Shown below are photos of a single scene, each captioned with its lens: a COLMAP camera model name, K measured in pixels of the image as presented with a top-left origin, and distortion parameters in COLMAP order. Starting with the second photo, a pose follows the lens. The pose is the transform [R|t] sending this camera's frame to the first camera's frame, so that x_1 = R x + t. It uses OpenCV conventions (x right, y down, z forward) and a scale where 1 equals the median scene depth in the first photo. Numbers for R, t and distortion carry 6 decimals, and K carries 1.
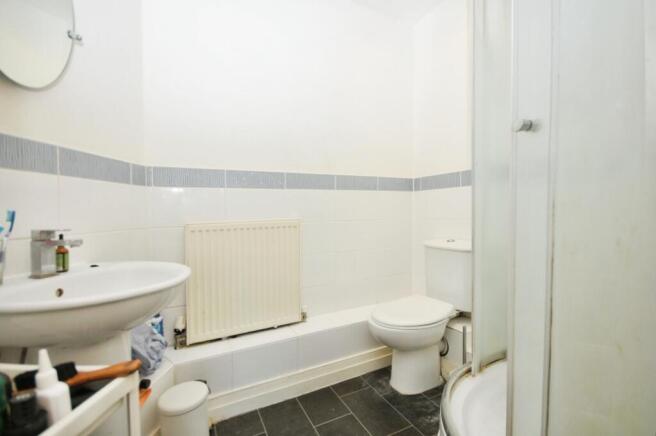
lens RADIAL K [[291.7, 0, 327.4], [0, 291.7, 217.1], [0, 0, 1]] dist [-0.013650, -0.006283]
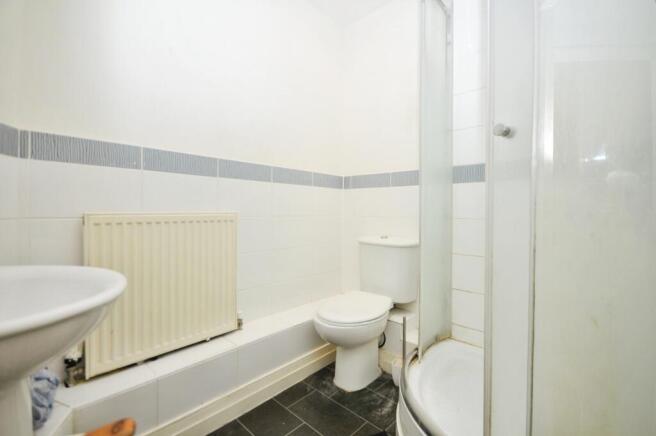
lens RADIAL K [[291.7, 0, 332.0], [0, 291.7, 214.4], [0, 0, 1]] dist [-0.013650, -0.006283]
pose [[0.932151, 0.026669, 0.361087, -0.167412], [-0.025198, 0.999644, -0.008783, 0.015367], [-0.361193, -0.000911, 0.932491, 0.096446]]
